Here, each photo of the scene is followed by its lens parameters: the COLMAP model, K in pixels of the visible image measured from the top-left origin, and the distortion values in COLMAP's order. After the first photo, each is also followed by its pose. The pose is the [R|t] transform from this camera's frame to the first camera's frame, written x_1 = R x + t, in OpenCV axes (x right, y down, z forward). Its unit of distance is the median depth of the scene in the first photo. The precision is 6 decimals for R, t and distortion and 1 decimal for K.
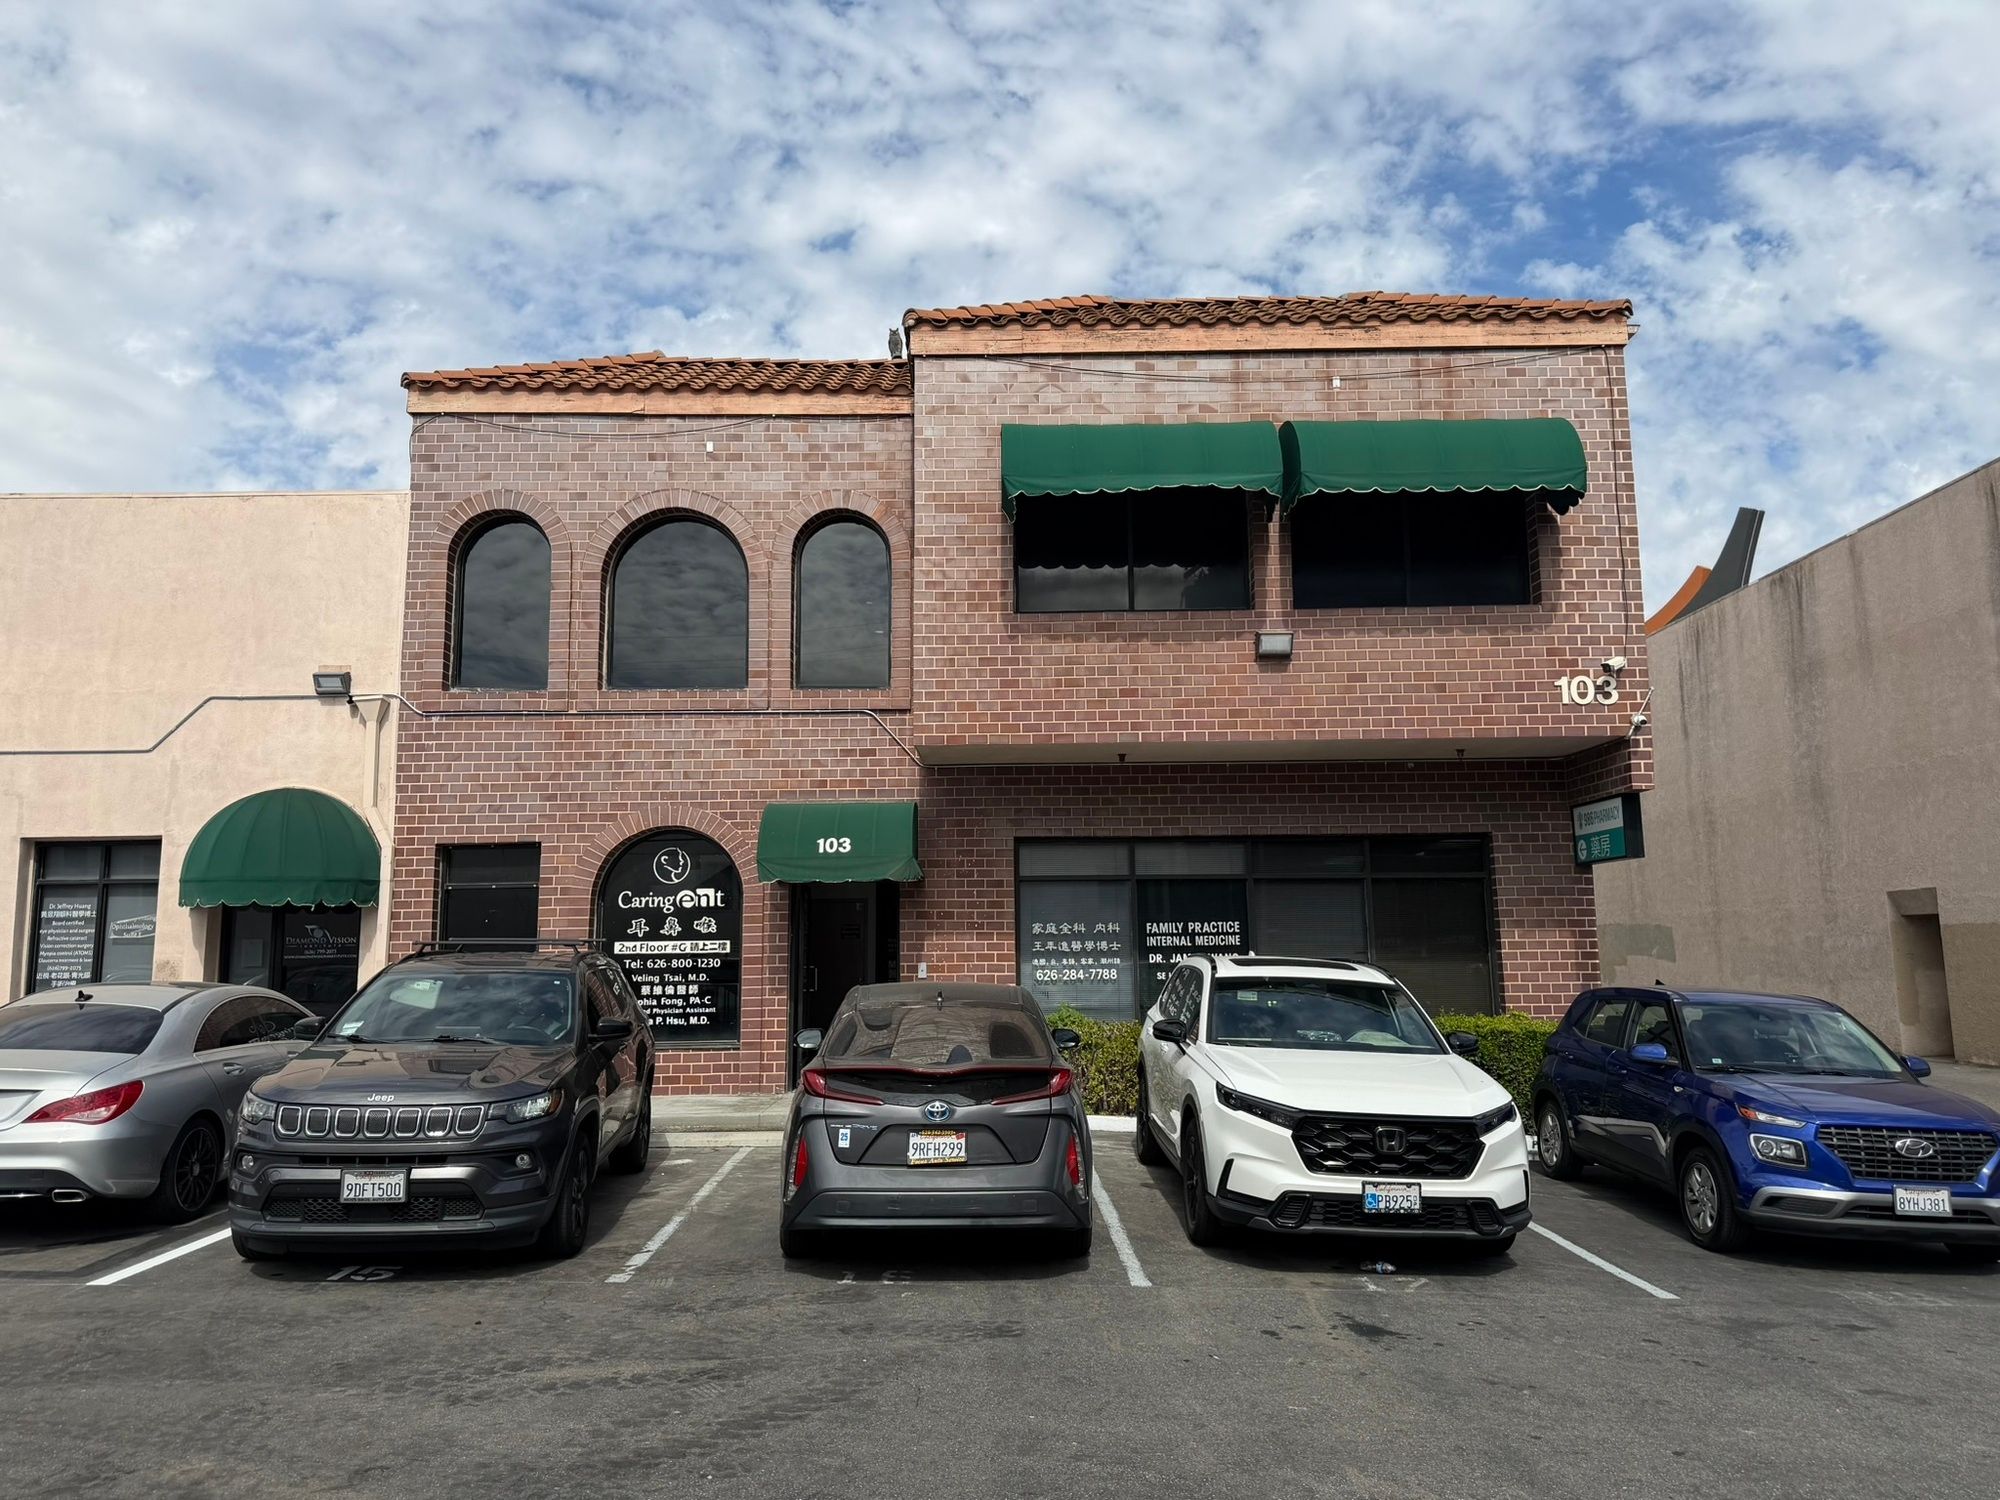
lens RADIAL K [[1387.7, 0, 988.1], [0, 1387.7, 784.4], [0, 0, 1]] dist [0.177064, -0.343736]
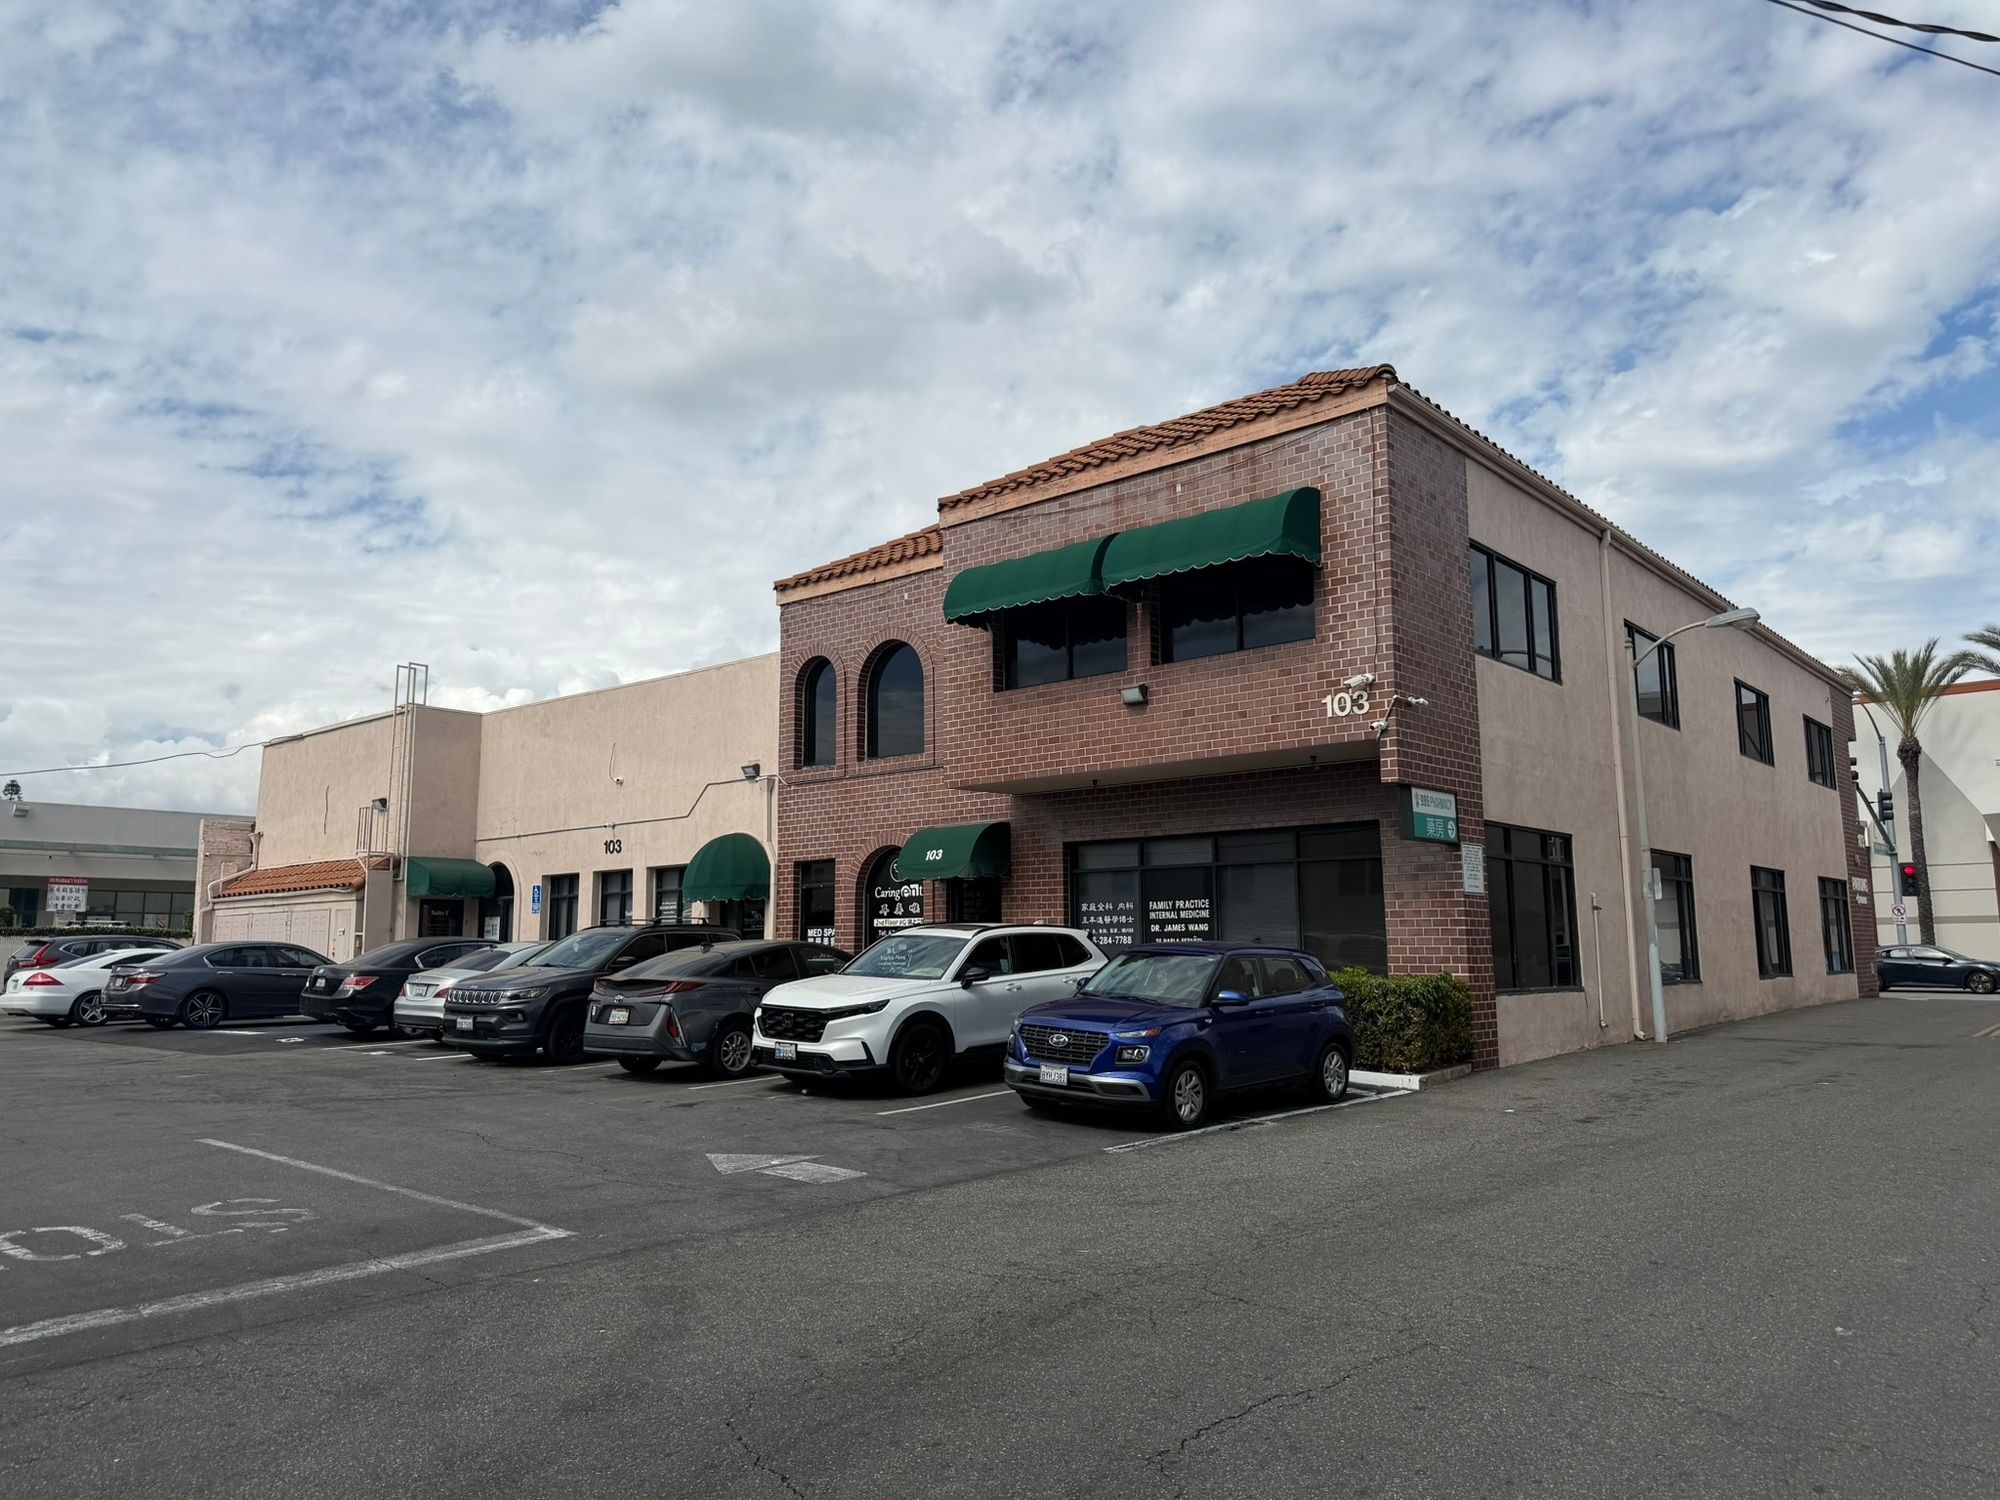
lens RADIAL K [[1387.7, 0, 988.1], [0, 1387.7, 784.4], [0, 0, 1]] dist [0.177064, -0.343736]
pose [[0.755788, -0.073596, -0.650668, 0.935514], [0.081628, 0.996502, -0.017897, -0.001222], [0.649709, -0.039586, 0.759152, -0.114309]]
